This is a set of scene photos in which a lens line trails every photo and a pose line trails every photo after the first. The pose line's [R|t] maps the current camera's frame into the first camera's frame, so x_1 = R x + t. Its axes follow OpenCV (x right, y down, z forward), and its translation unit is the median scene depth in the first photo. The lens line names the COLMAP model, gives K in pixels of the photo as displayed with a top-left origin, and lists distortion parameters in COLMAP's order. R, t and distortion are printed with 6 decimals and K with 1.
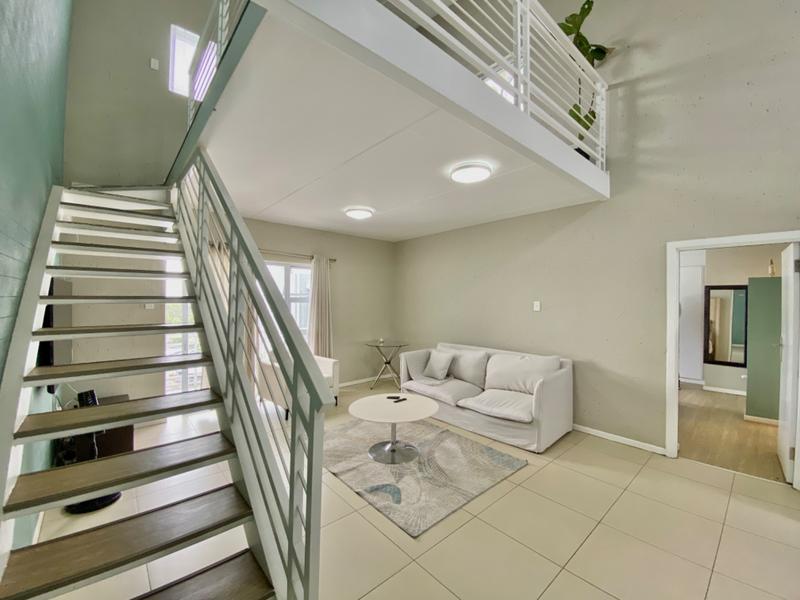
lens RADIAL K [[333.0, 0, 397.2], [0, 333.0, 298.7], [0, 0, 1]] dist [0.000609, 0.000004]
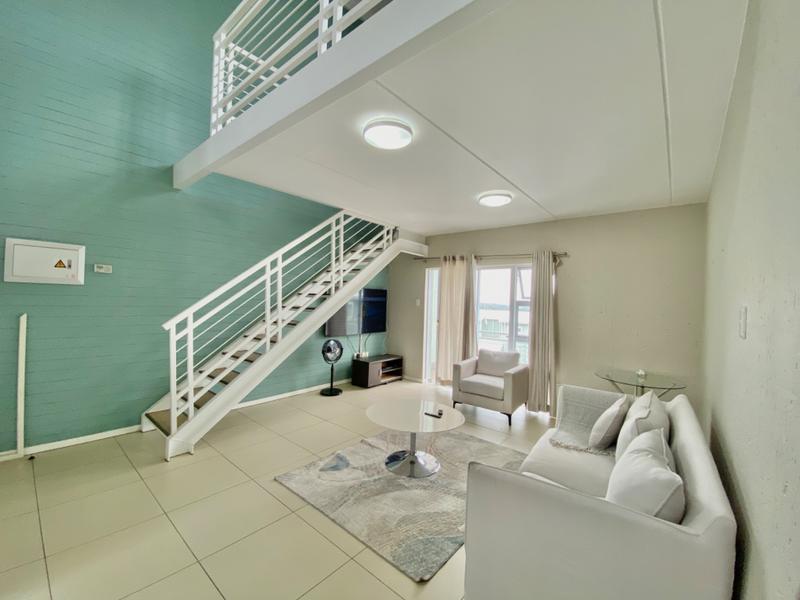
lens RADIAL K [[333.0, 0, 397.2], [0, 333.0, 298.7], [0, 0, 1]] dist [0.000609, 0.000004]
pose [[0.140790, 0.005761, -0.990023, 0.961461], [-0.037293, 0.999304, 0.000512, 0.007370], [0.989337, 0.036848, 0.140907, 0.878024]]
